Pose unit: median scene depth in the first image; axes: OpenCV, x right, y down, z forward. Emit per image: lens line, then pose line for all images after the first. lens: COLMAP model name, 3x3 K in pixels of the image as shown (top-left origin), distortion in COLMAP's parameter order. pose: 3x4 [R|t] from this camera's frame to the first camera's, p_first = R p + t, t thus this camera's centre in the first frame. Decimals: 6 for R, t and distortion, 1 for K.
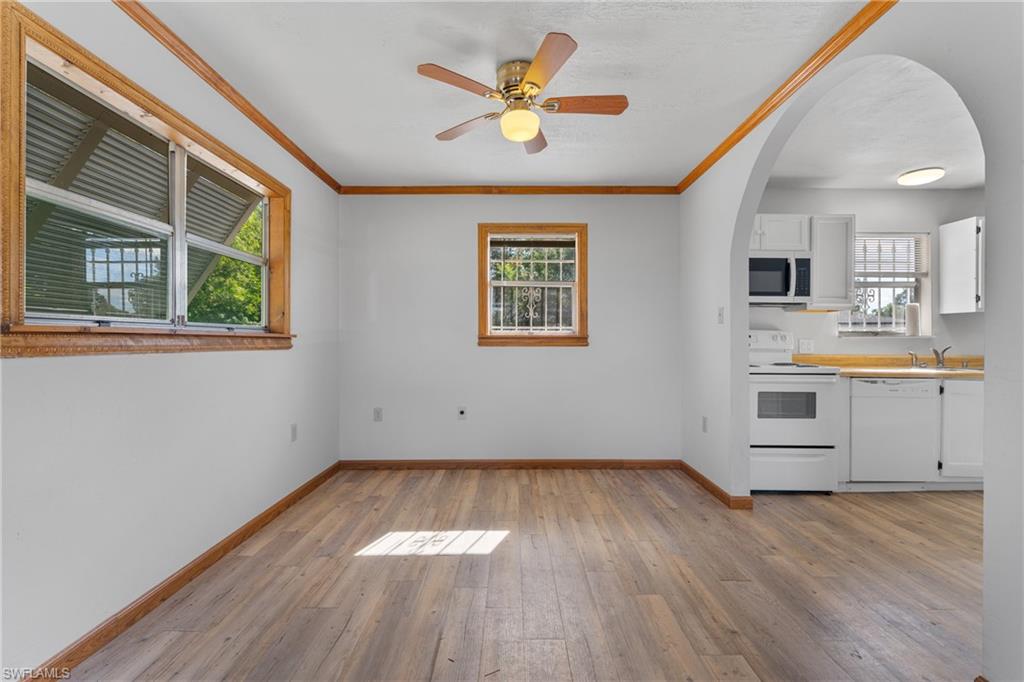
lens RADIAL K [[457.9, 0, 514.5], [0, 457.9, 342.6], [0, 0, 1]] dist [0.001242, -0.010259]
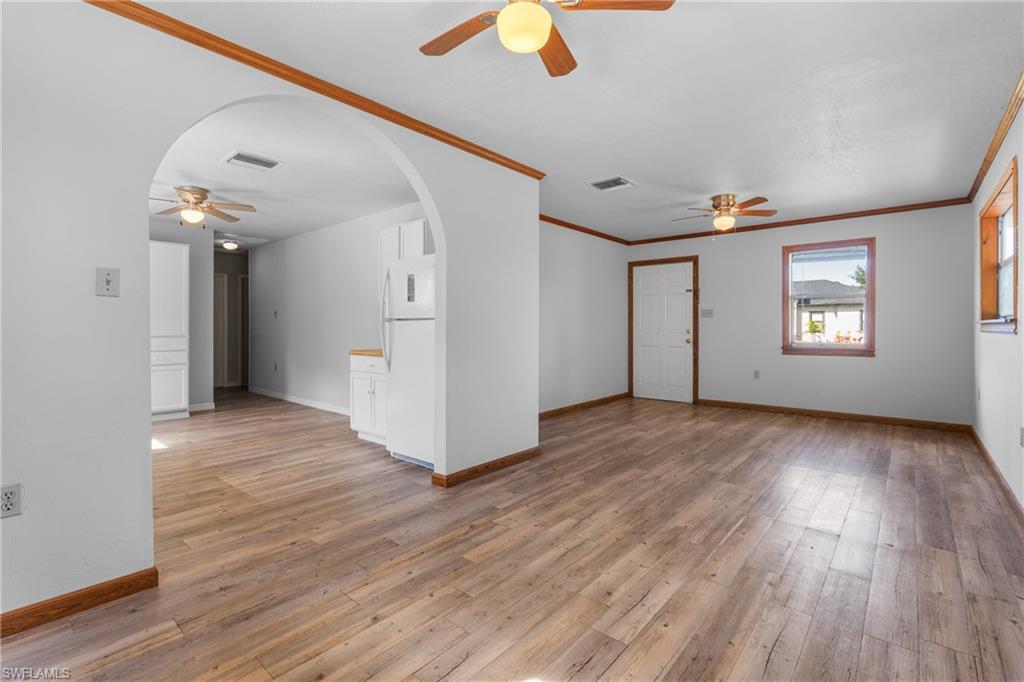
lens RADIAL K [[455.5, 0, 513.0], [0, 455.5, 327.9], [0, 0, 1]] dist [-0.030113, 0.012266]
pose [[-0.748866, -0.001449, 0.662720, -0.286133], [0.002636, 0.999983, 0.005165, -0.005841], [-0.662717, 0.005615, -0.748849, 0.981164]]
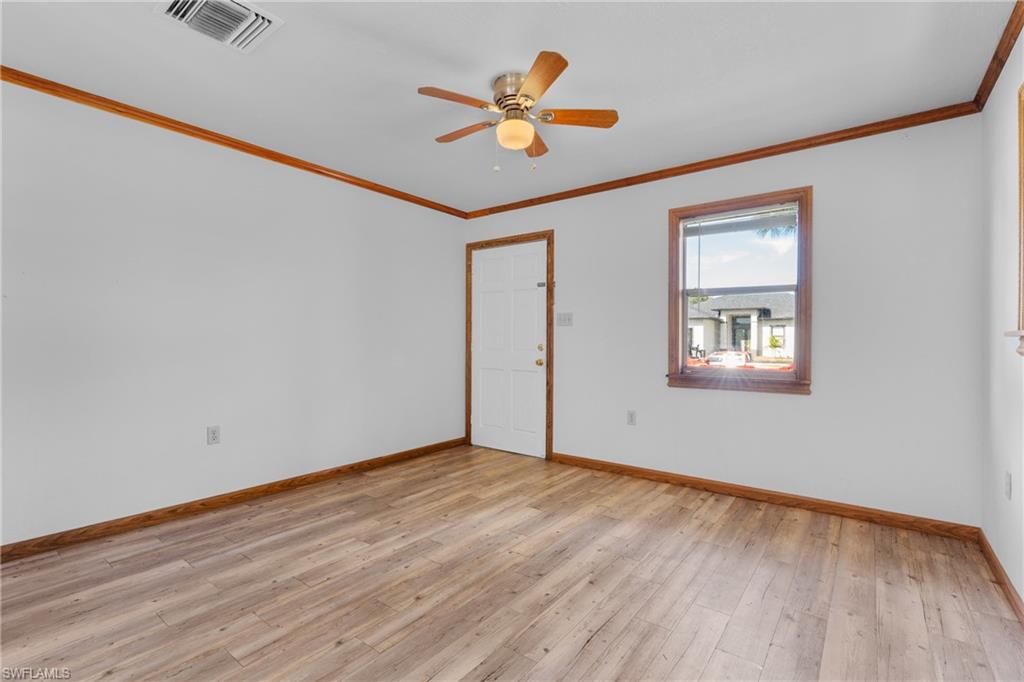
lens RADIAL K [[461.9, 0, 514.6], [0, 461.9, 339.3], [0, 0, 1]] dist [-0.001474, 0.000979]
pose [[-0.790176, -0.003531, 0.612869, -0.290798], [-0.004540, 0.999990, -0.000091, -0.001541], [-0.612863, -0.002854, -0.790184, 0.128972]]
